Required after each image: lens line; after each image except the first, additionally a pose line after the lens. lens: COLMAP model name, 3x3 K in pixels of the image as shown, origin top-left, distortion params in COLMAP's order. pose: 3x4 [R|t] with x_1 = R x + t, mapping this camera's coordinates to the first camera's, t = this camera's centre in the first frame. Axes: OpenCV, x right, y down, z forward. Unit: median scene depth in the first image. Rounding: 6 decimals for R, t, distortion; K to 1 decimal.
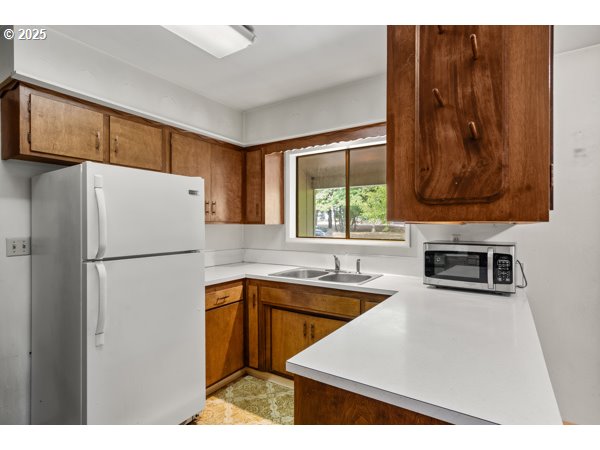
lens RADIAL K [[308.3, 0, 301.3], [0, 308.3, 224.4], [0, 0, 1]] dist [-0.003446, -0.000169]
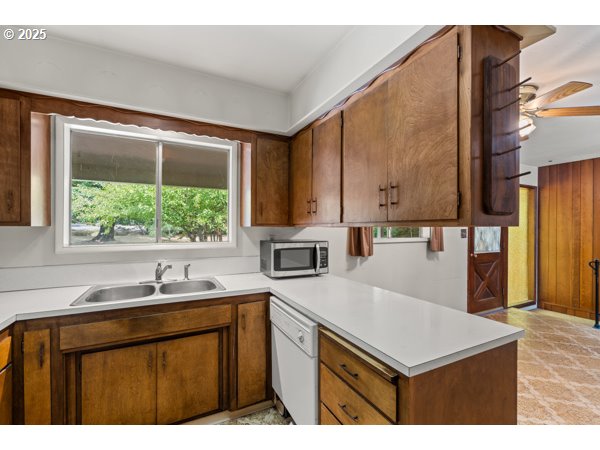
lens RADIAL K [[272.0, 0, 300.9], [0, 272.0, 227.0], [0, 0, 1]] dist [-0.002031, -0.000309]
pose [[0.498307, 0.000650, 0.867001, -0.358589], [-0.002948, 0.999995, 0.000945, -0.000895], [-0.866996, -0.003026, 0.498306, 0.308329]]
